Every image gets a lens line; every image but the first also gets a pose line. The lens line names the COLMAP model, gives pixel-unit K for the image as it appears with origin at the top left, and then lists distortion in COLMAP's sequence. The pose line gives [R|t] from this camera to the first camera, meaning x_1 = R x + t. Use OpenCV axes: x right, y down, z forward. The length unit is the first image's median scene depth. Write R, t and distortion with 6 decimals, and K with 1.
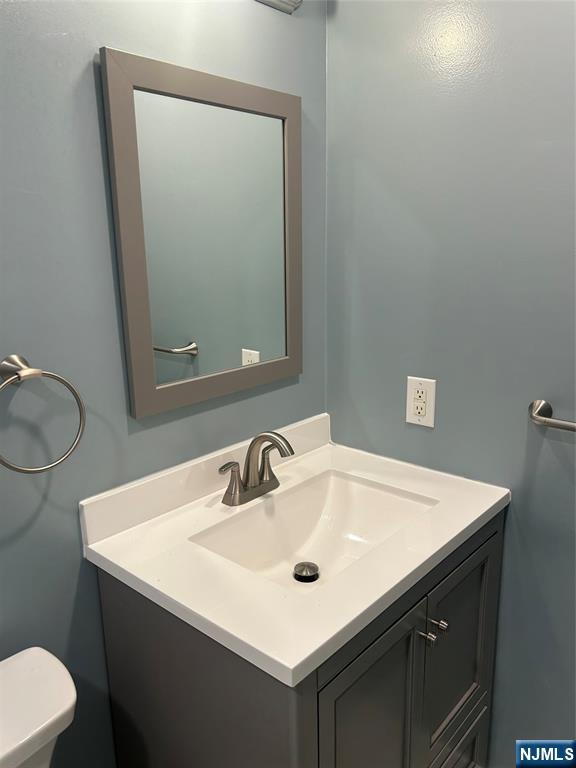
lens RADIAL K [[588.7, 0, 277.0], [0, 588.7, 385.2], [0, 0, 1]] dist [0.040883, -0.036354]
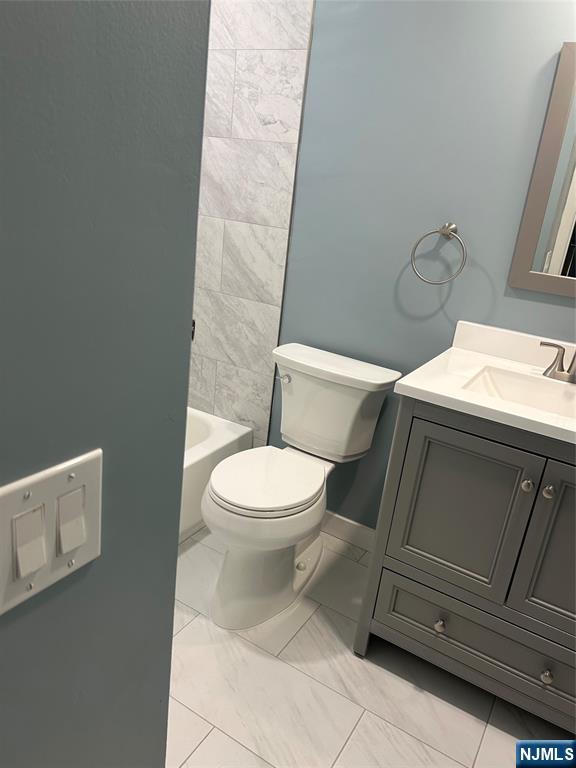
lens RADIAL K [[570.2, 0, 288.0], [0, 570.2, 384.0], [0, 0, 1]] dist [0.053760, -0.102429]
pose [[0.185916, 0.358836, -0.914698, 1.209772], [-0.348277, 0.894552, 0.280144, 0.072526], [0.918770, 0.266485, 0.291286, 0.118527]]
